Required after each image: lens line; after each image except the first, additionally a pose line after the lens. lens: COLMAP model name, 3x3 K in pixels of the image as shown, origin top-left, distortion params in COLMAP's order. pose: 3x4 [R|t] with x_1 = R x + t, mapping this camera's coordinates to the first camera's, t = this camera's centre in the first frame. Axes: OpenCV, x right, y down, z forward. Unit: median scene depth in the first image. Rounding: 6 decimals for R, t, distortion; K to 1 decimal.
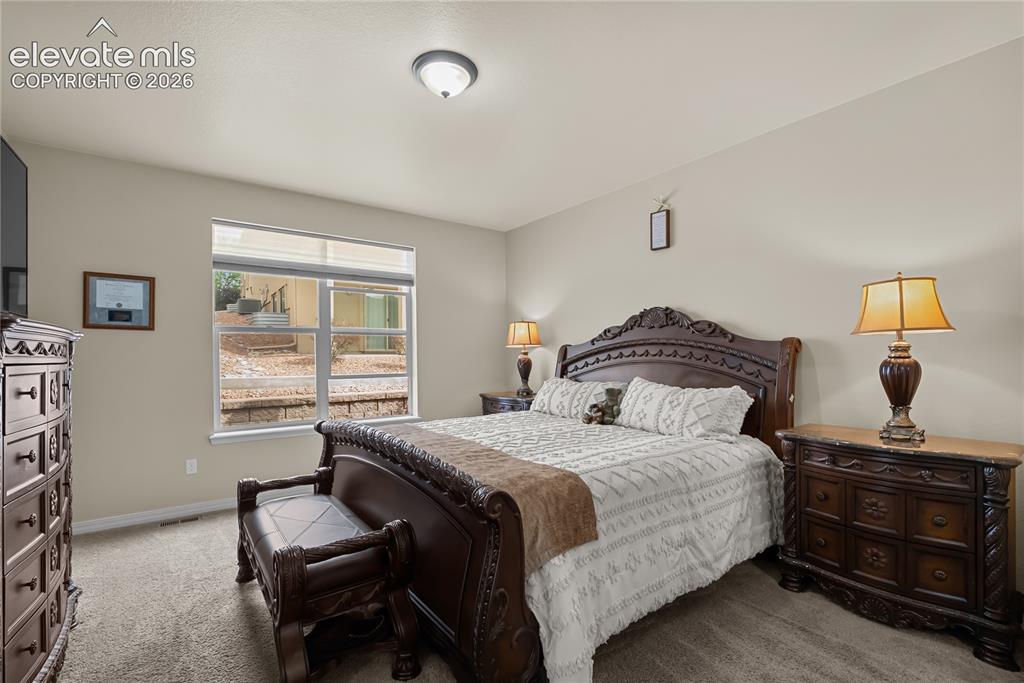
lens RADIAL K [[456.4, 0, 513.5], [0, 456.4, 343.2], [0, 0, 1]] dist [0.002167, 0.002574]
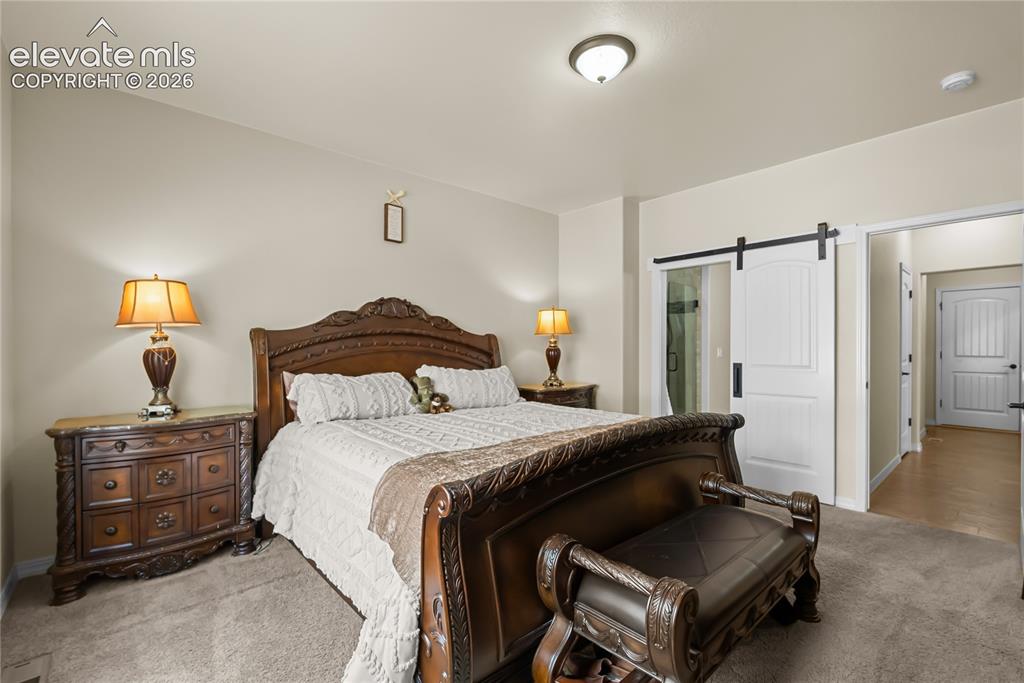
lens RADIAL K [[456.4, 0, 514.2], [0, 456.4, 348.6], [0, 0, 1]] dist [0.002167, 0.002574]
pose [[-0.092017, 0.001430, 0.995756, -0.728532], [-0.030572, 0.999523, -0.004261, 0.030857], [-0.995288, -0.030834, -0.091929, 0.816196]]
